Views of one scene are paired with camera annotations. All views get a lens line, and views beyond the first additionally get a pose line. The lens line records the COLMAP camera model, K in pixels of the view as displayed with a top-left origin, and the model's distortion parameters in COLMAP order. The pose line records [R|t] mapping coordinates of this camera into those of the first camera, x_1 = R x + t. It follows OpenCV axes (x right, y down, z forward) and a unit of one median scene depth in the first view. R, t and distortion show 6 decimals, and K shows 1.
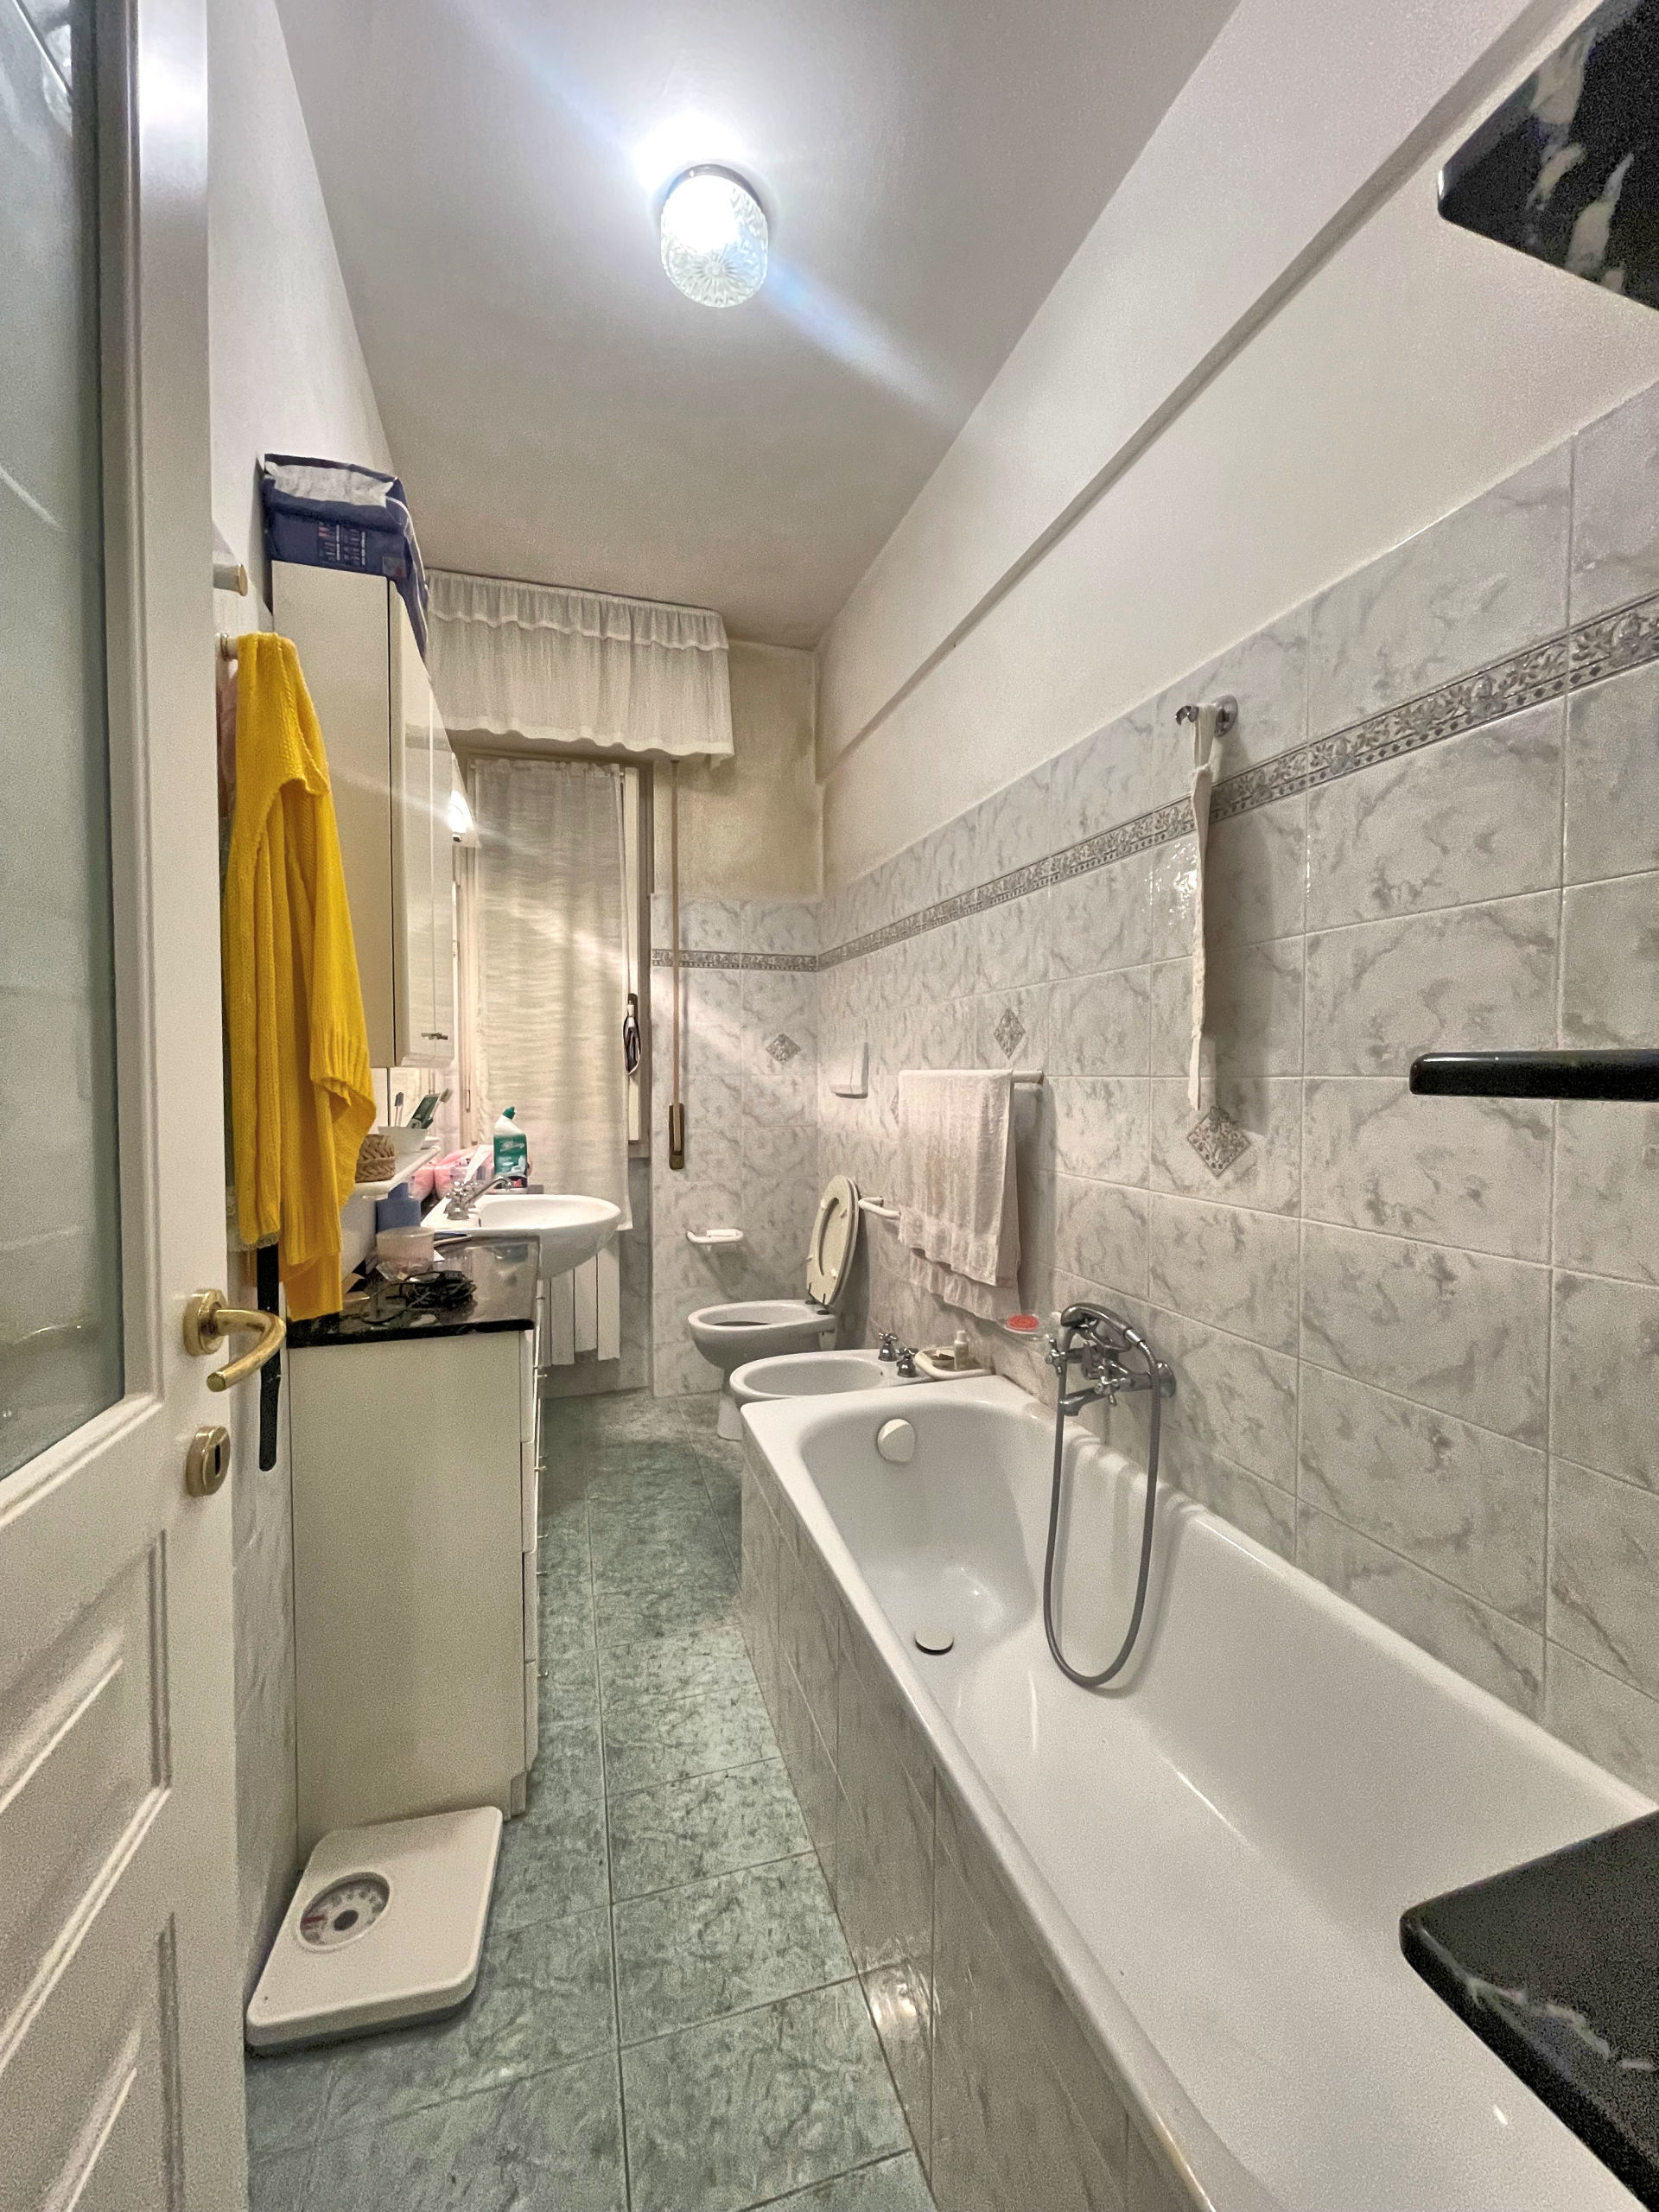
lens RADIAL K [[881.6, 0, 834.2], [0, 881.6, 1104.9], [0, 0, 1]] dist [-0.017323, 0.009628]
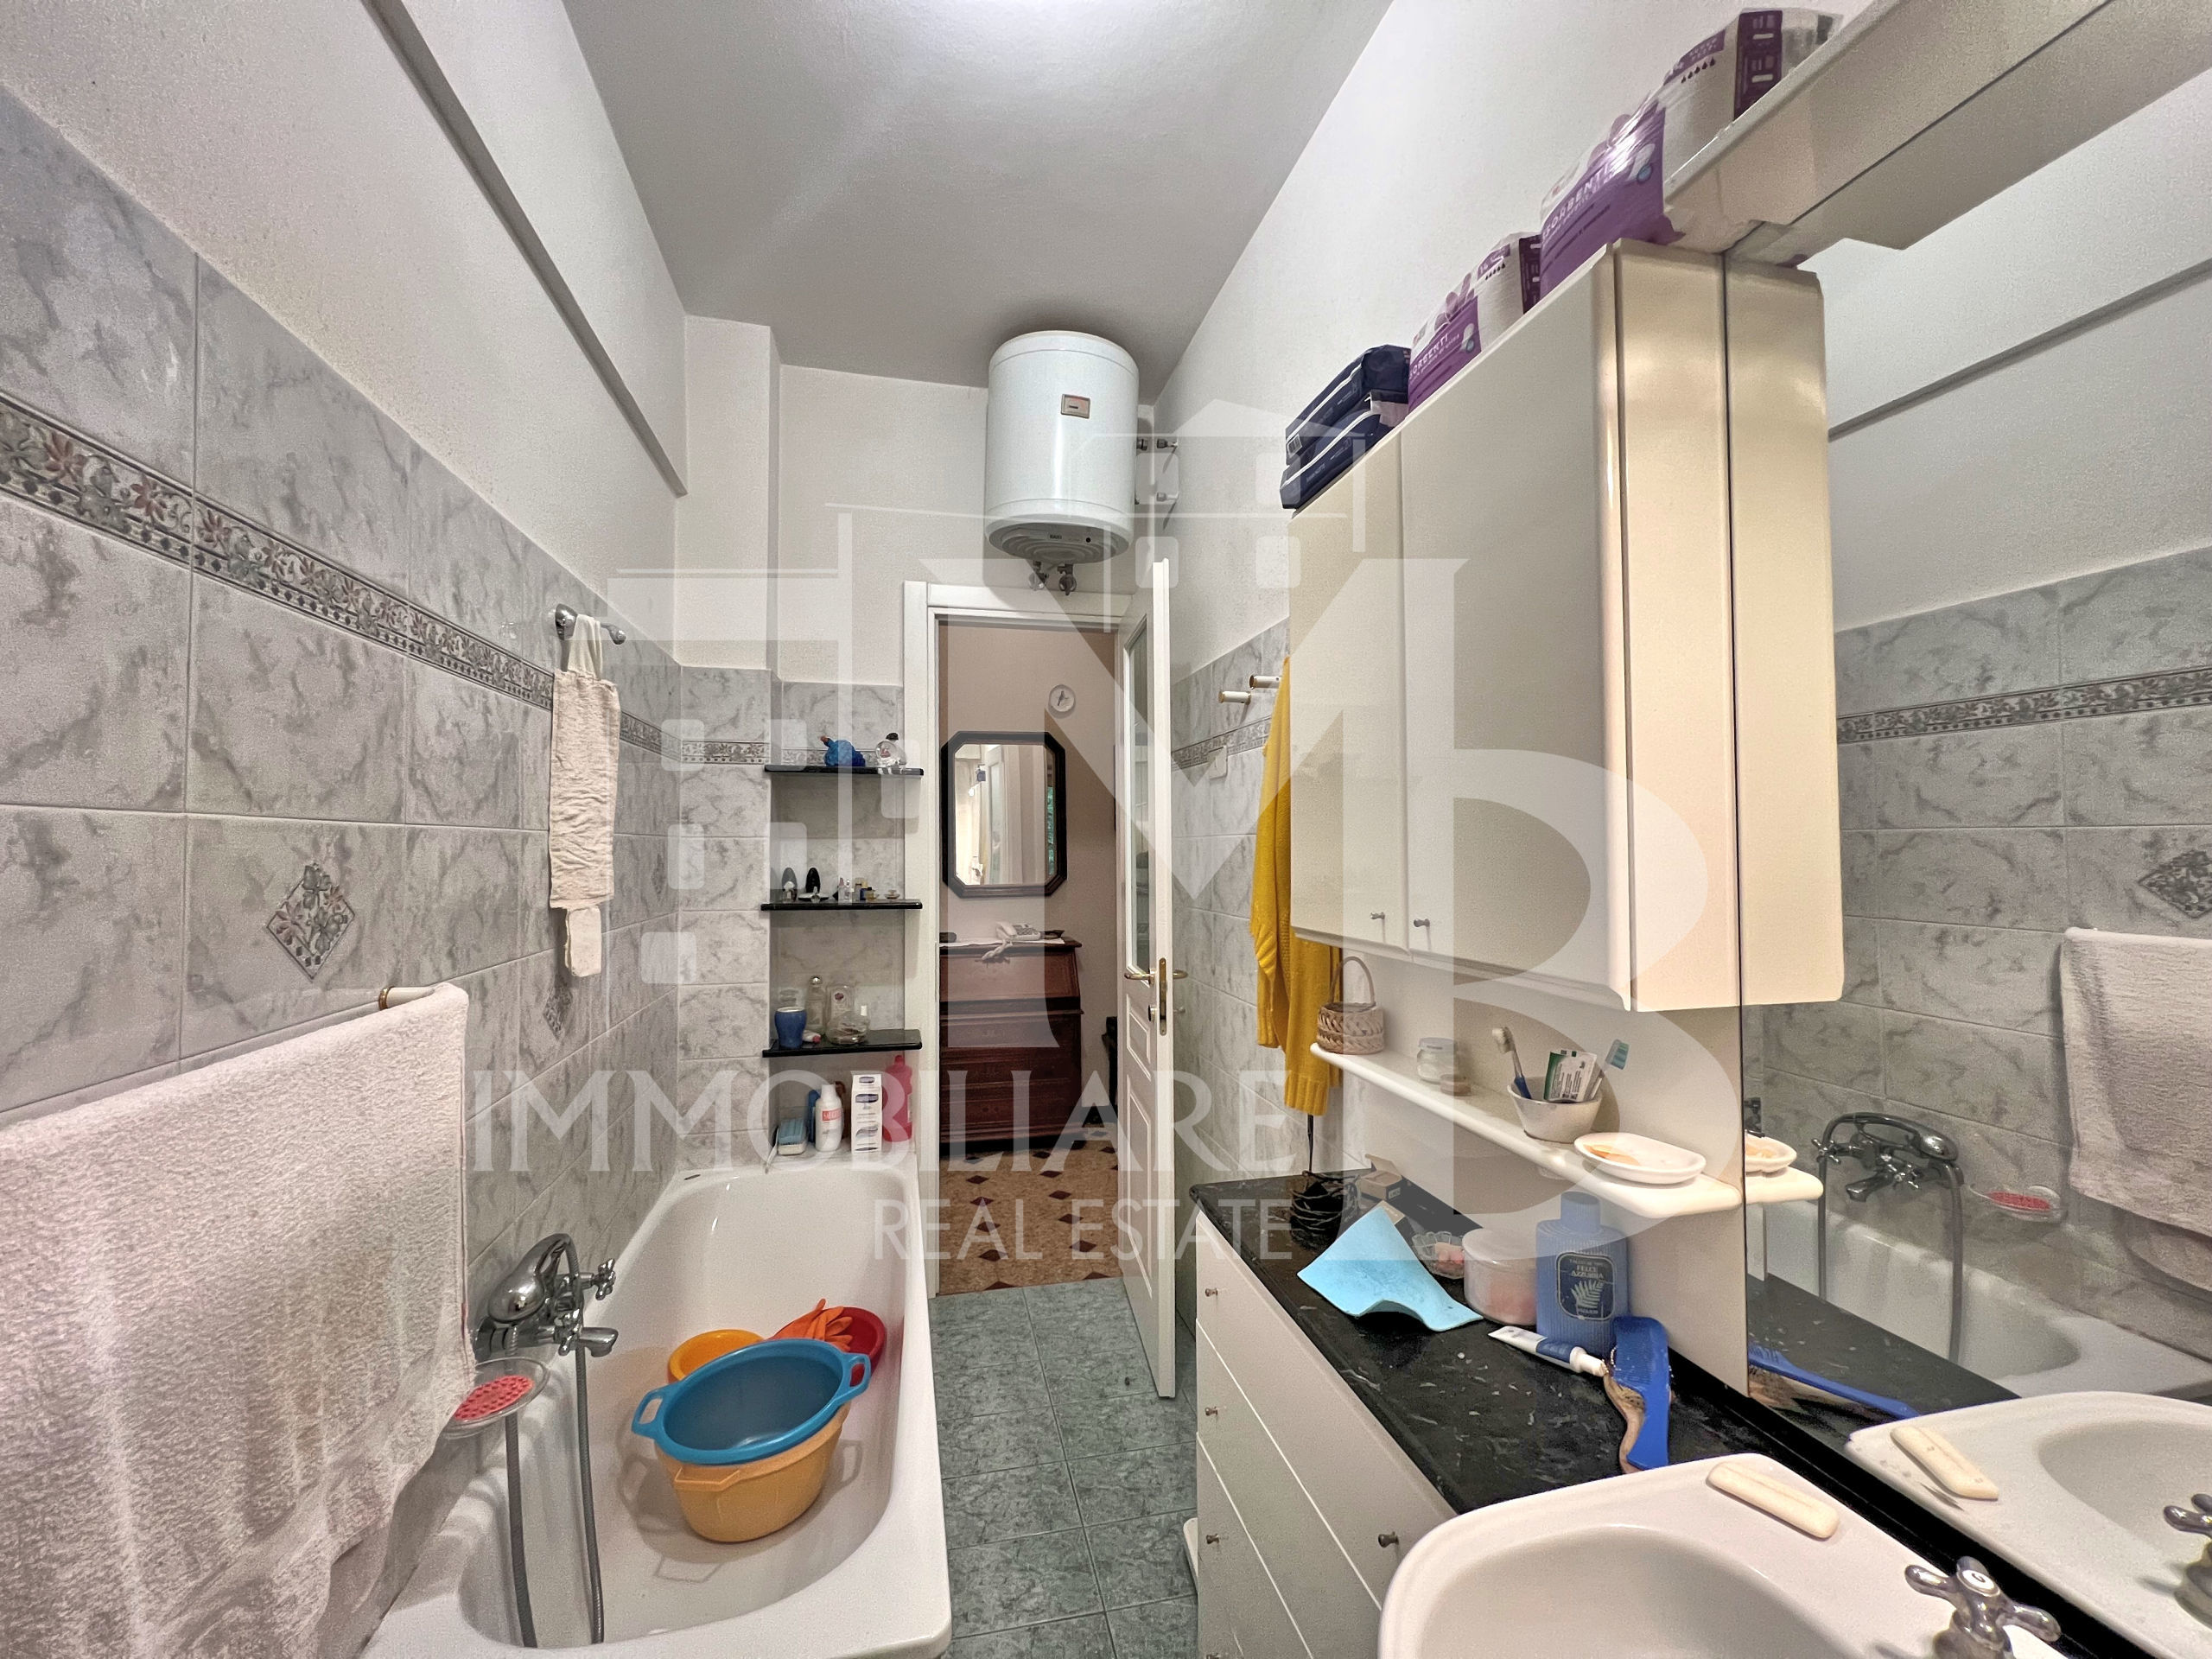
lens RADIAL K [[882.1, 0, 1104.4], [0, 882.1, 826.8], [0, 0, 1]] dist [-0.001472, -0.000144]
pose [[-0.994251, -0.003638, 0.107016, -0.292355], [-0.002368, 0.999925, 0.011991, -0.163471], [-0.107052, 0.011669, -0.994185, 1.691772]]
